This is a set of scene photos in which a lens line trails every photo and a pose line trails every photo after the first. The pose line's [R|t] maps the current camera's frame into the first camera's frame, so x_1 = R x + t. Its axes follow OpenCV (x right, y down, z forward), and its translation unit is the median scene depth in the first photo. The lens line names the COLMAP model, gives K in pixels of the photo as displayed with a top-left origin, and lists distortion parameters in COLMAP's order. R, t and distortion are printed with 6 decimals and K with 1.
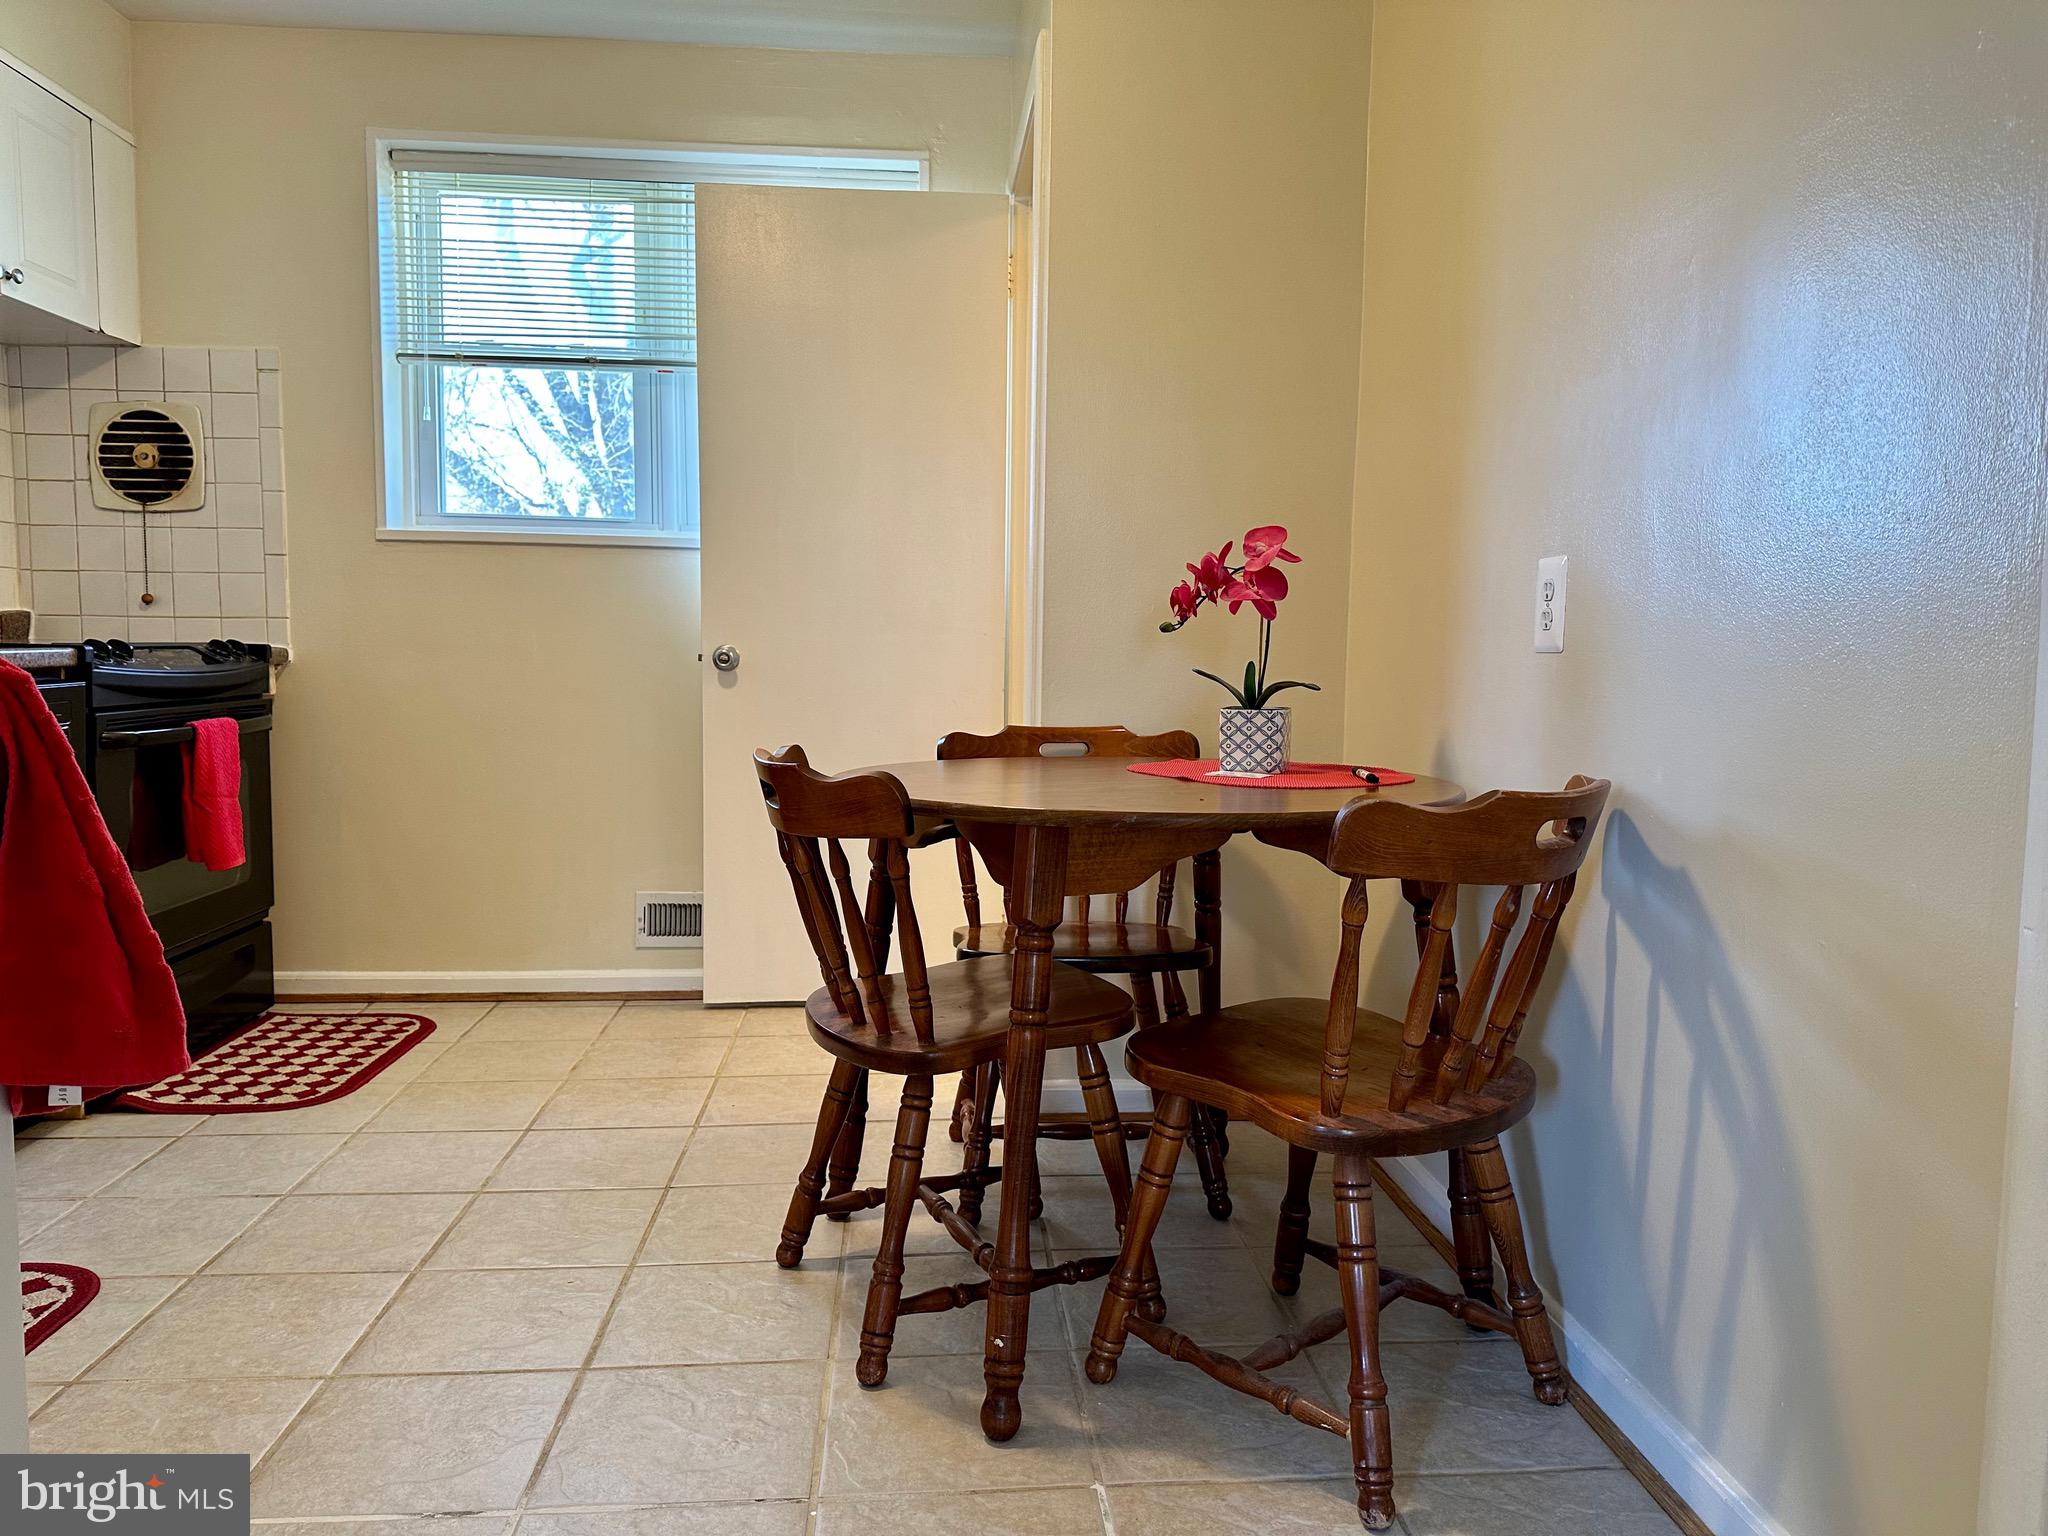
lens RADIAL K [[1353.7, 0, 993.3], [0, 1353.7, 759.3], [0, 0, 1]] dist [0.078716, -0.105092]
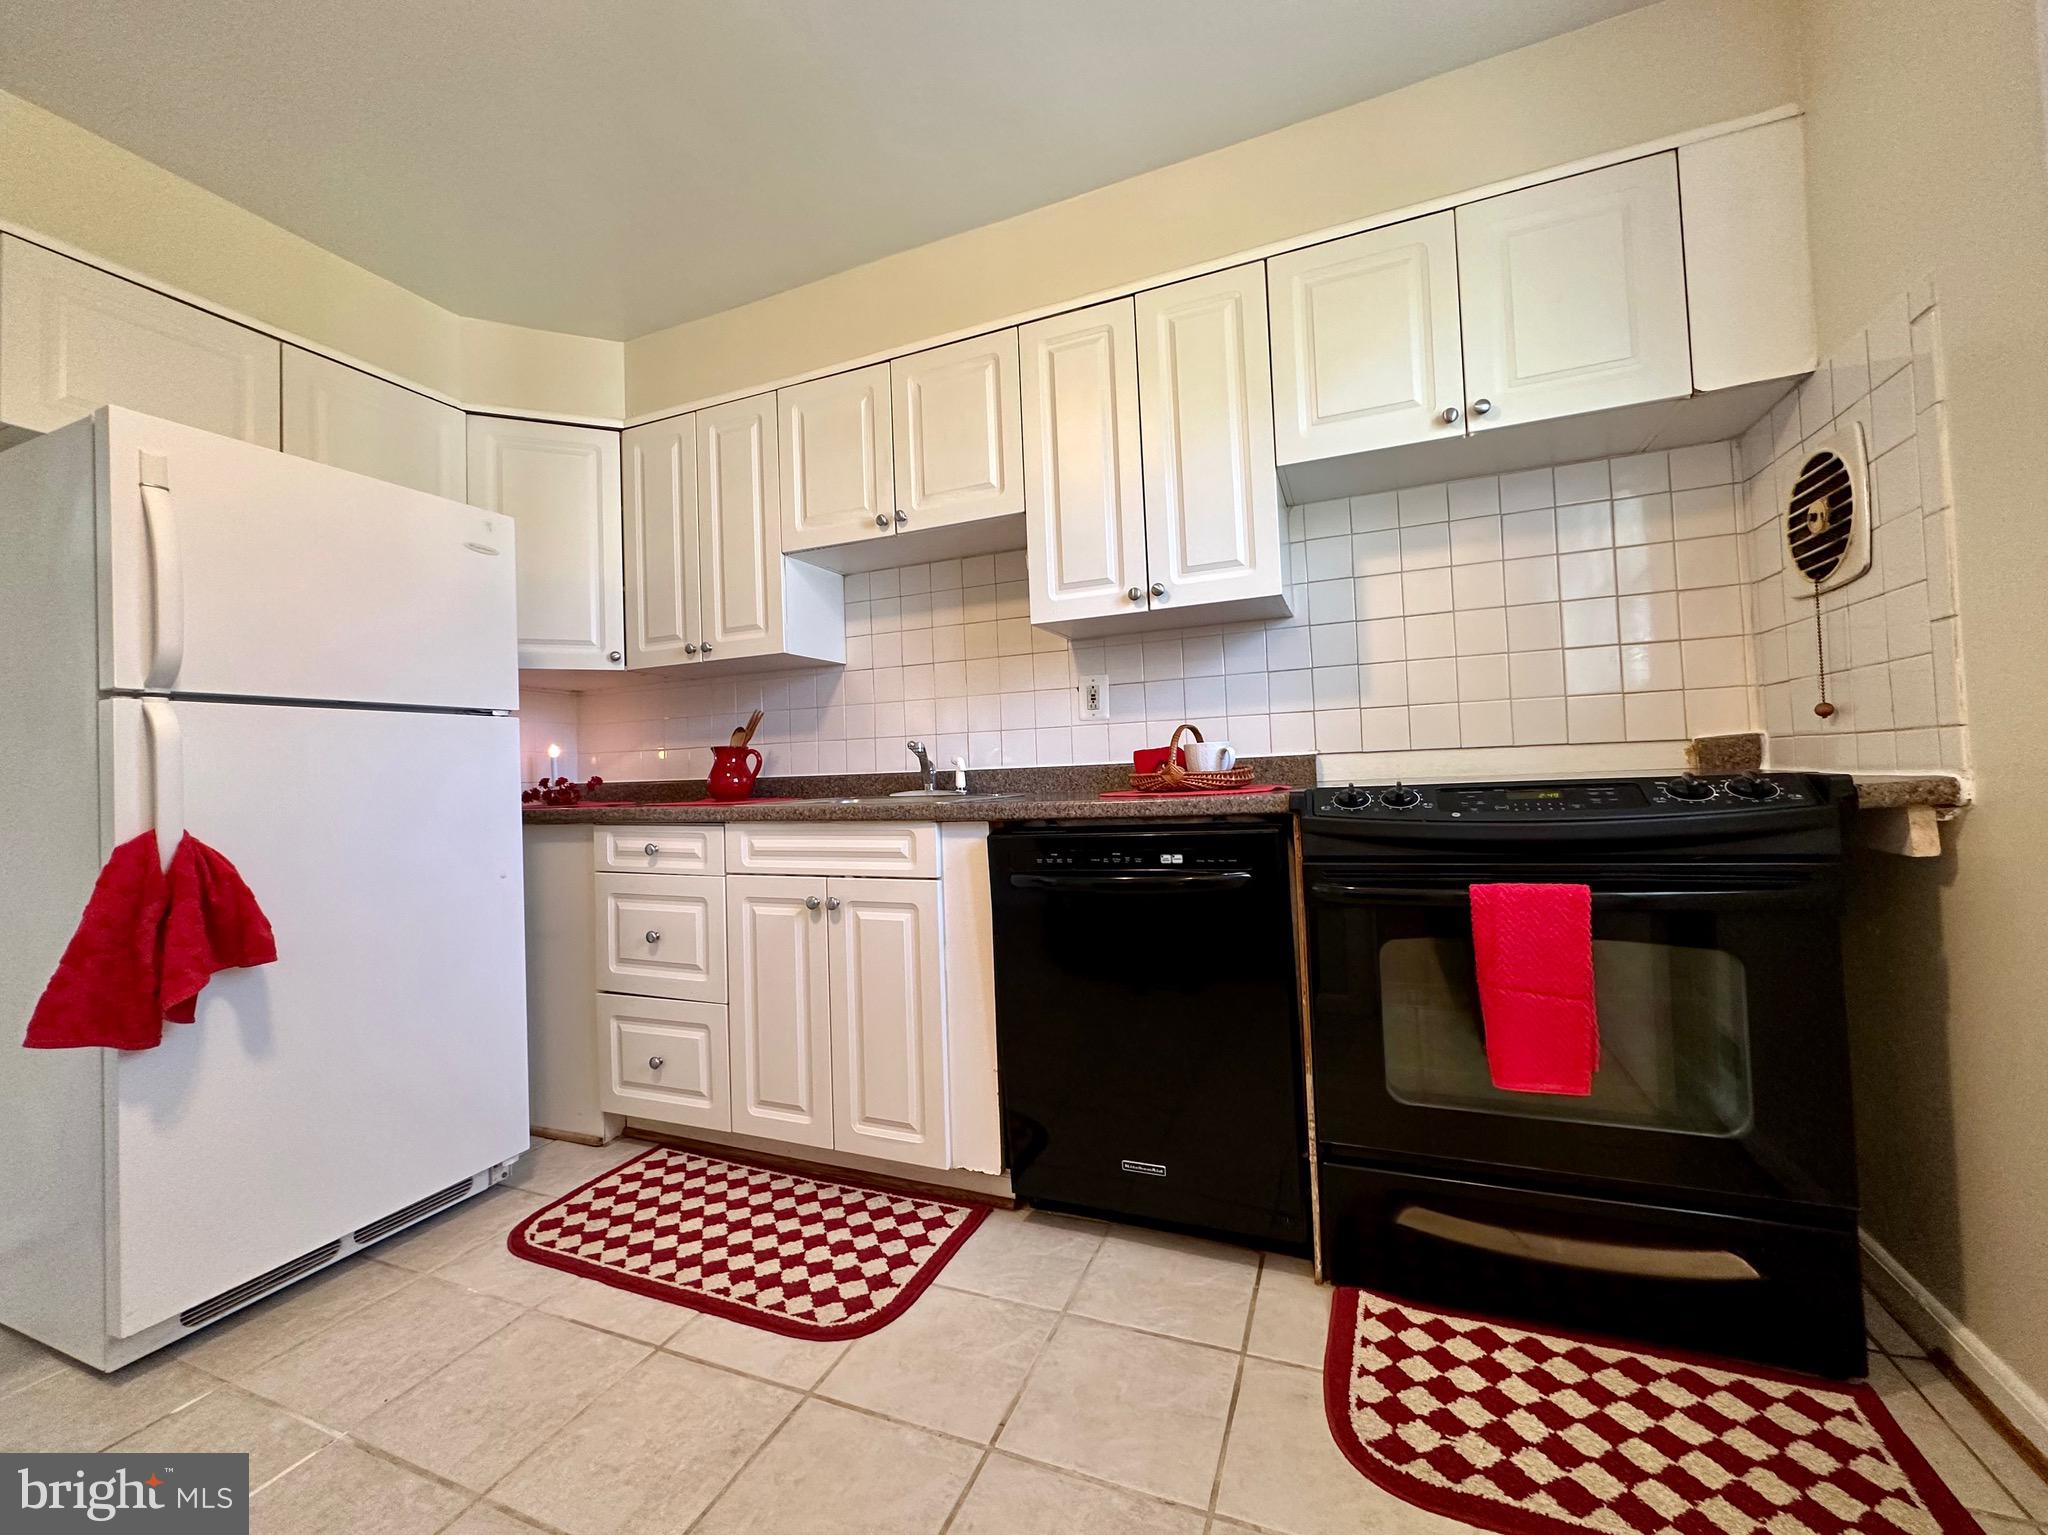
lens RADIAL K [[825.8, 0, 1026.4], [0, 825.8, 755.5], [0, 0, 1]] dist [0.001653, 0.000229]
pose [[-0.436503, -0.022682, -0.899417, -0.039802], [-0.042023, 0.999105, -0.004801, -0.077283], [0.898721, 0.035701, -0.437065, 0.871229]]
